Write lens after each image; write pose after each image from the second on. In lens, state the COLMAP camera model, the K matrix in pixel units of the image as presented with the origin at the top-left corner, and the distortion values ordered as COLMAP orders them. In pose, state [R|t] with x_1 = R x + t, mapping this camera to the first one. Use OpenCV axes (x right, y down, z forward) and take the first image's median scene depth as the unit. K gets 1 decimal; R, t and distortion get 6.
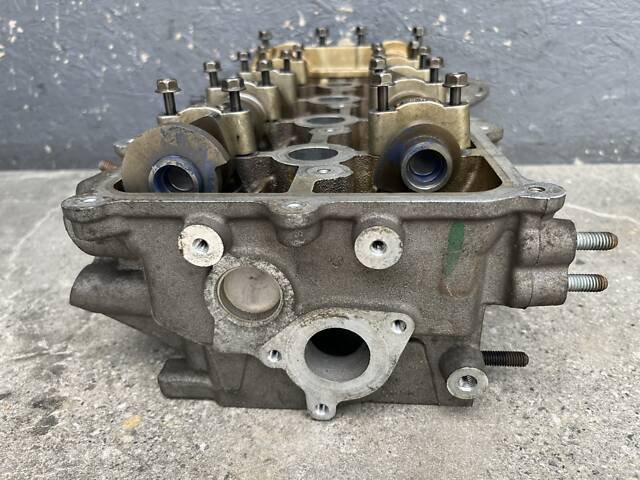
lens RADIAL K [[481.8, 0, 317.7], [0, 481.8, 240.4], [0, 0, 1]] dist [-0.016749, -0.039677]
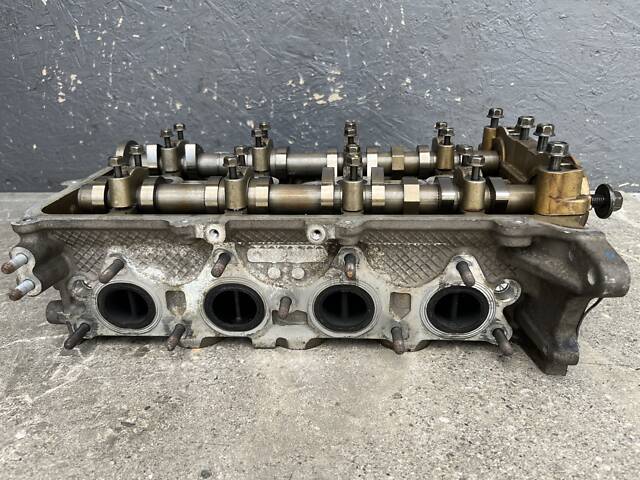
lens RADIAL K [[481.8, 0, 323.2], [0, 481.8, 240.5], [0, 0, 1]] dist [-0.016749, -0.039677]
pose [[0.999737, 0.006410, 0.022023, 0.000131], [-0.005383, 0.998909, -0.046384, 0.037630], [-0.022297, 0.046253, 0.998681, -0.287081]]
